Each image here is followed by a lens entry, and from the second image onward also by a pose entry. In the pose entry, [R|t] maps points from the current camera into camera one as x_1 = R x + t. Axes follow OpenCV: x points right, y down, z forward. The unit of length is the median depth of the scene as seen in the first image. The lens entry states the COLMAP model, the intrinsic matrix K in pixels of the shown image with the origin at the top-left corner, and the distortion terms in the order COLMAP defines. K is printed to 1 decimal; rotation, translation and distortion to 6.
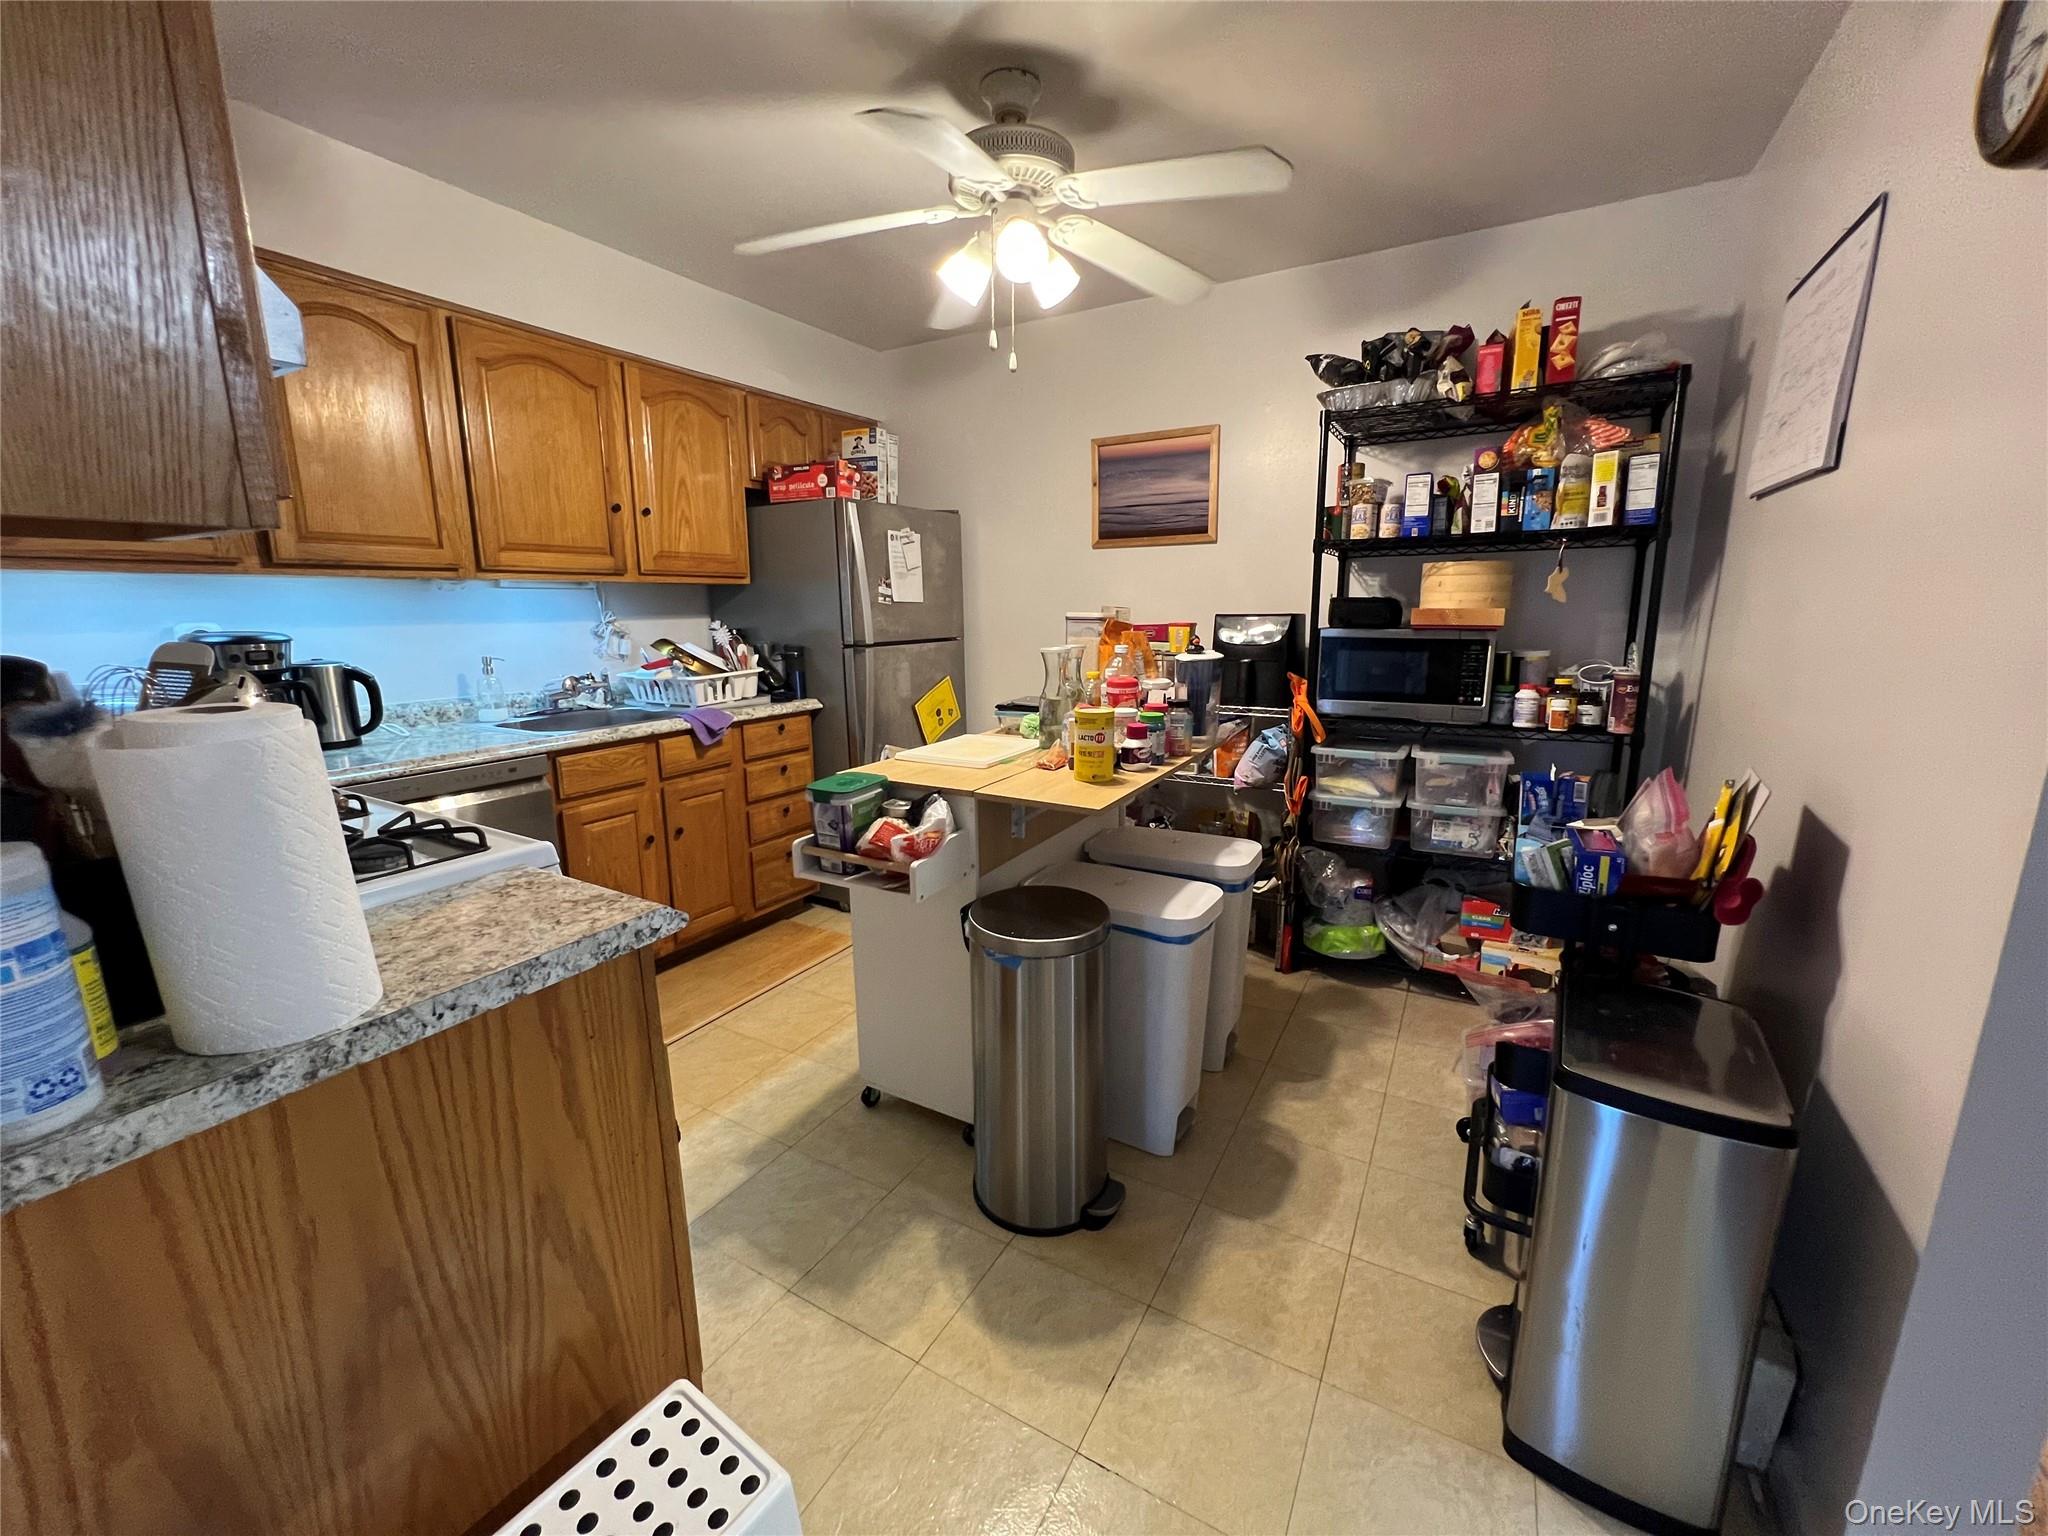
lens RADIAL K [[817.4, 0, 1019.5], [0, 817.4, 761.9], [0, 0, 1]] dist [-0.001203, -0.000470]
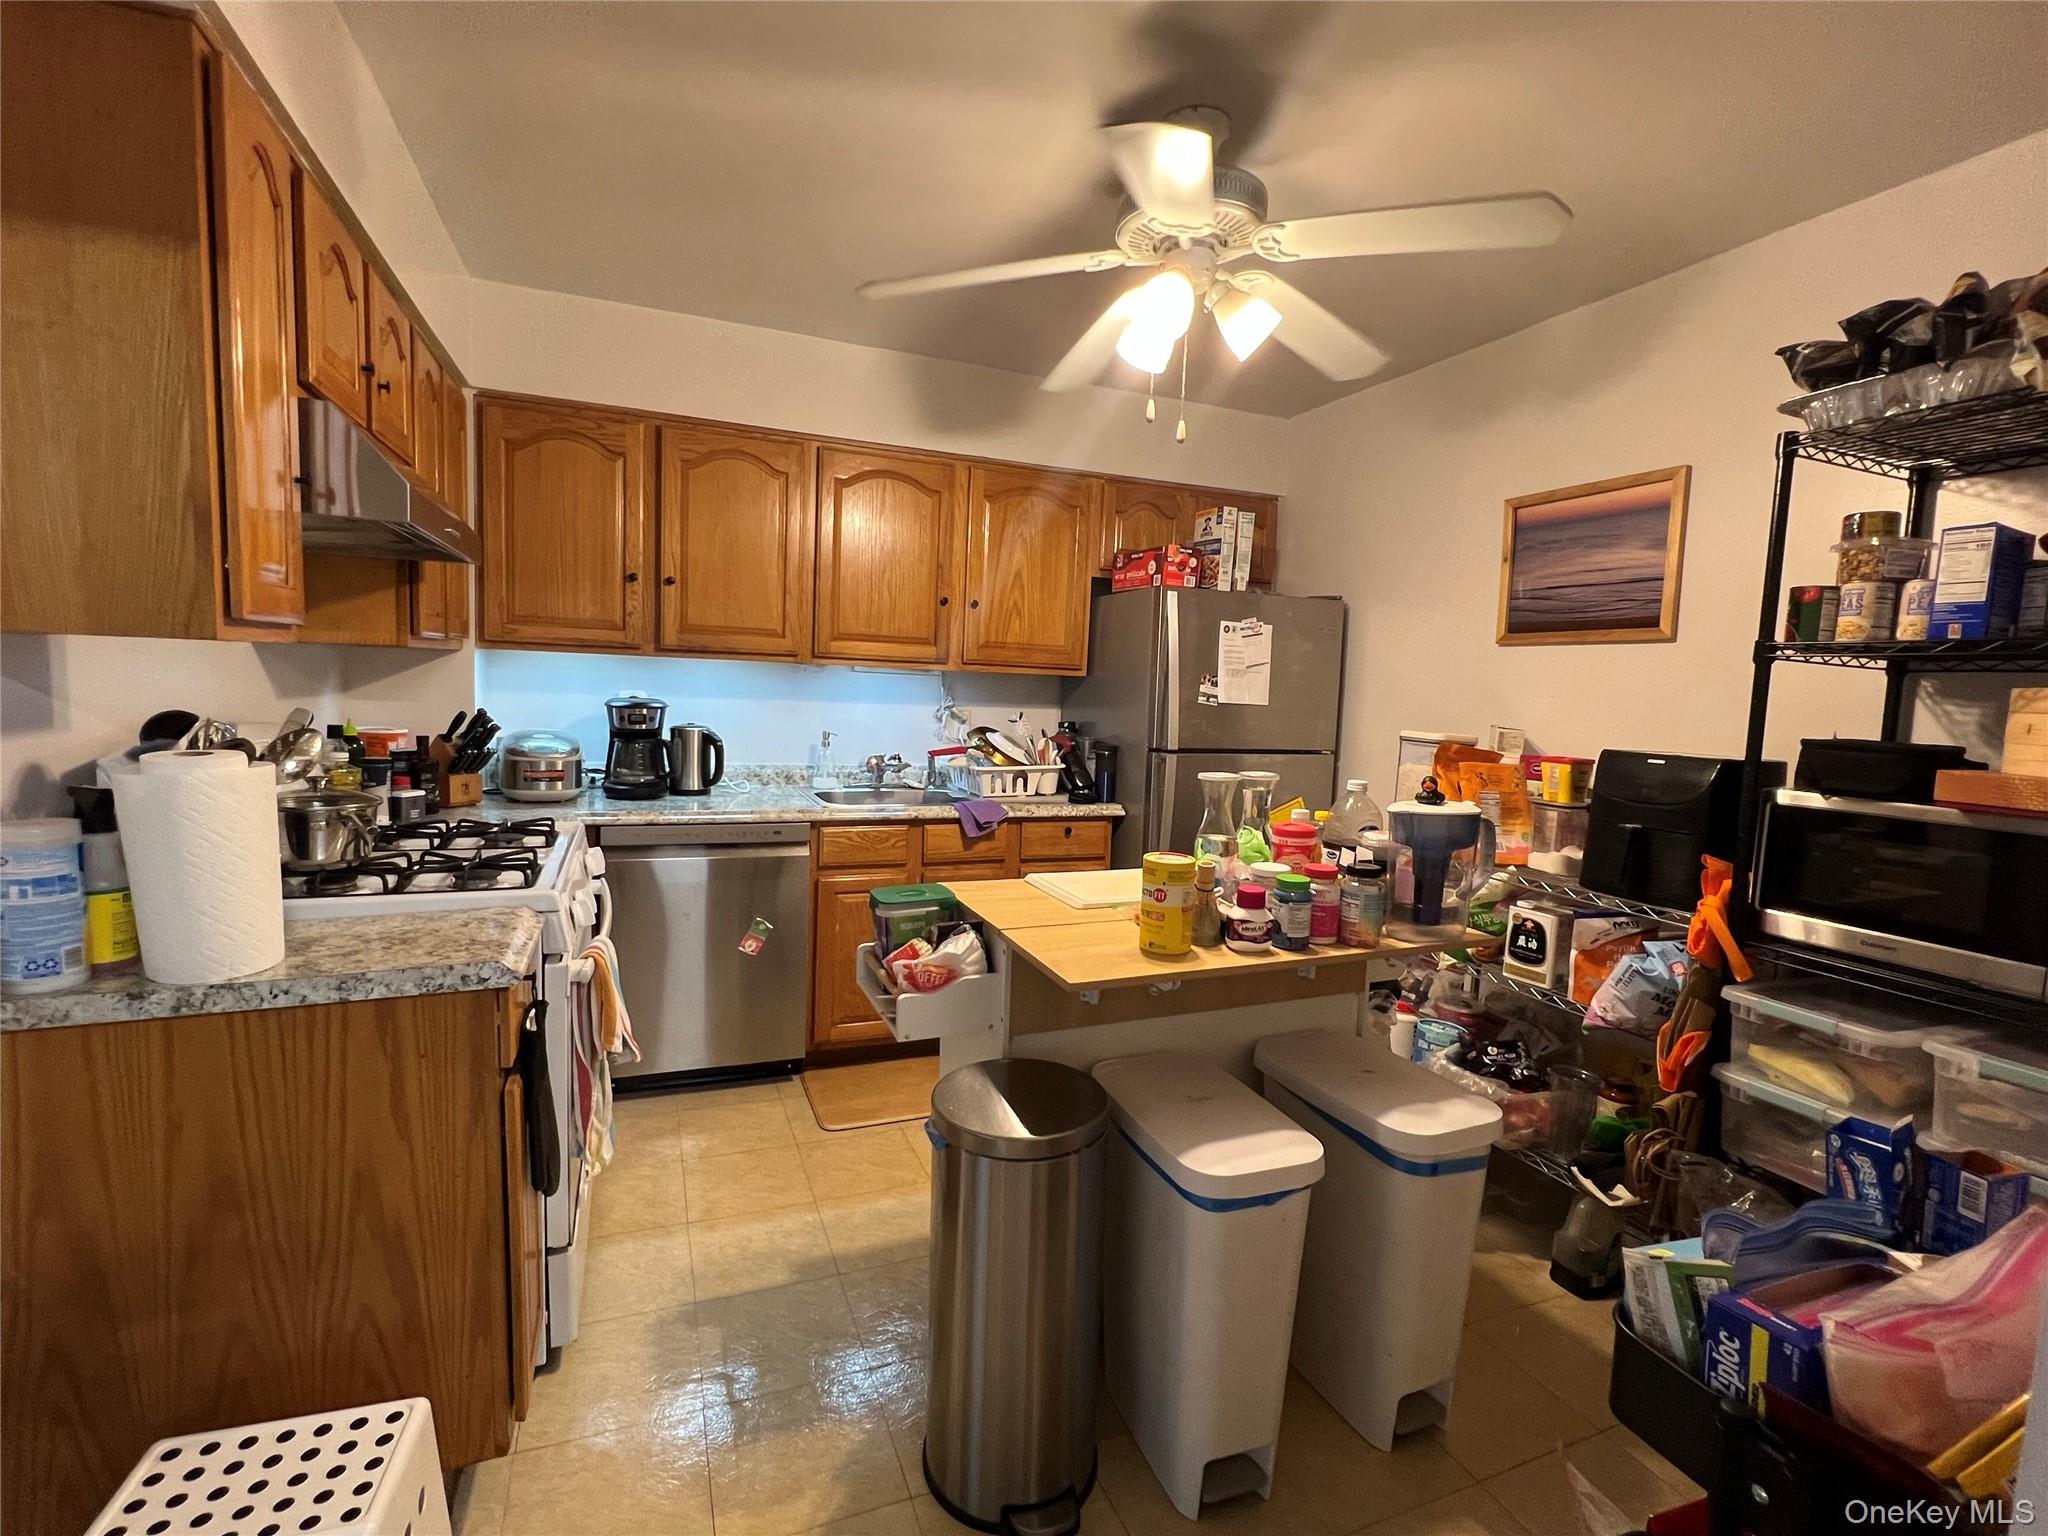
lens RADIAL K [[940.6, 0, 1027.7], [0, 940.6, 763.9], [0, 0, 1]] dist [-0.002251, 0.000315]
pose [[0.786922, 0.094703, -0.609742, 0.364061], [-0.164259, 0.984648, -0.059057, -0.054132], [0.594788, 0.146629, 0.790397, 0.148052]]
